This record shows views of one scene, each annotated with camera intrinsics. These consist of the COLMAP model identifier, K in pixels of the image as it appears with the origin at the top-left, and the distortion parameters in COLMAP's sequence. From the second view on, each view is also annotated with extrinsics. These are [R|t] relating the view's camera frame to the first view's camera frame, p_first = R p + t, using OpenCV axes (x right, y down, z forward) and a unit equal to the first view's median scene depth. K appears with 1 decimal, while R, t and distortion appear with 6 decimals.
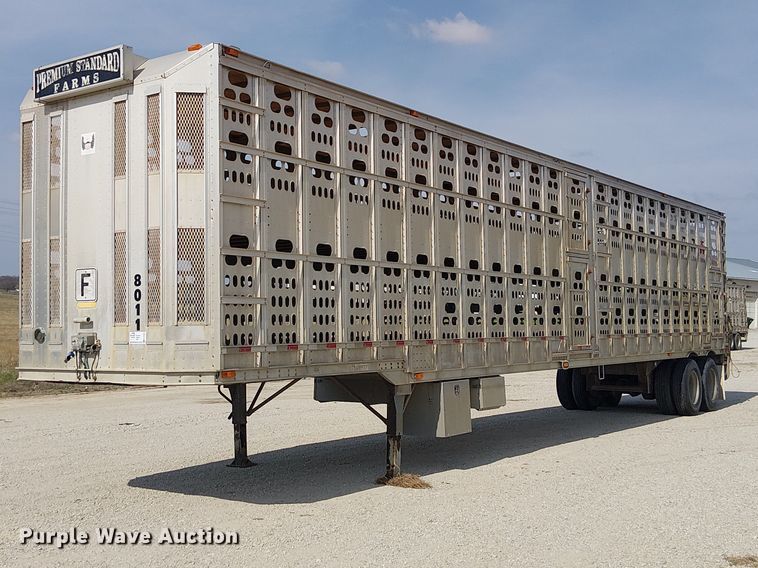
lens RADIAL K [[960.7, 0, 361.5], [0, 960.7, 283.4], [0, 0, 1]] dist [0.102669, -0.417465]
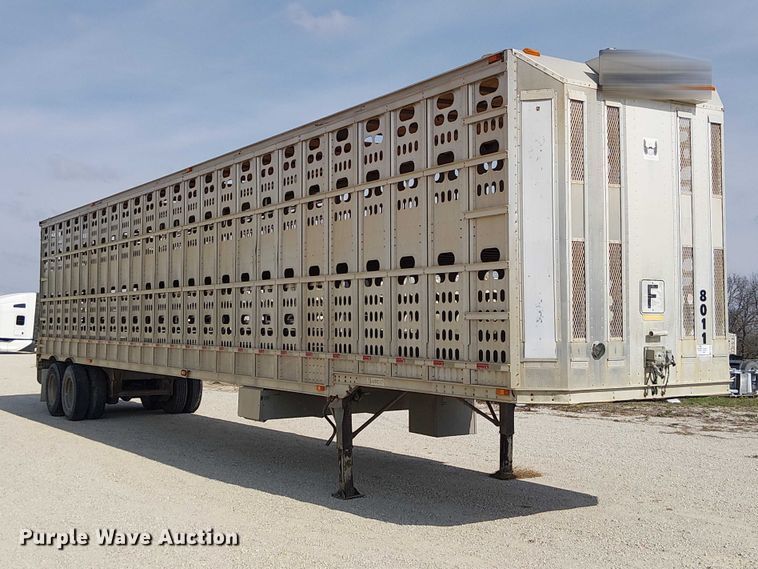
lens RADIAL K [[960.7, 0, 361.5], [0, 960.7, 283.9], [0, 0, 1]] dist [0.102669, -0.417465]
pose [[0.382220, 0.044802, 0.922984, -1.283264], [-0.045653, 0.998520, -0.029564, 0.030553], [-0.922943, -0.030837, 0.383700, 0.902404]]
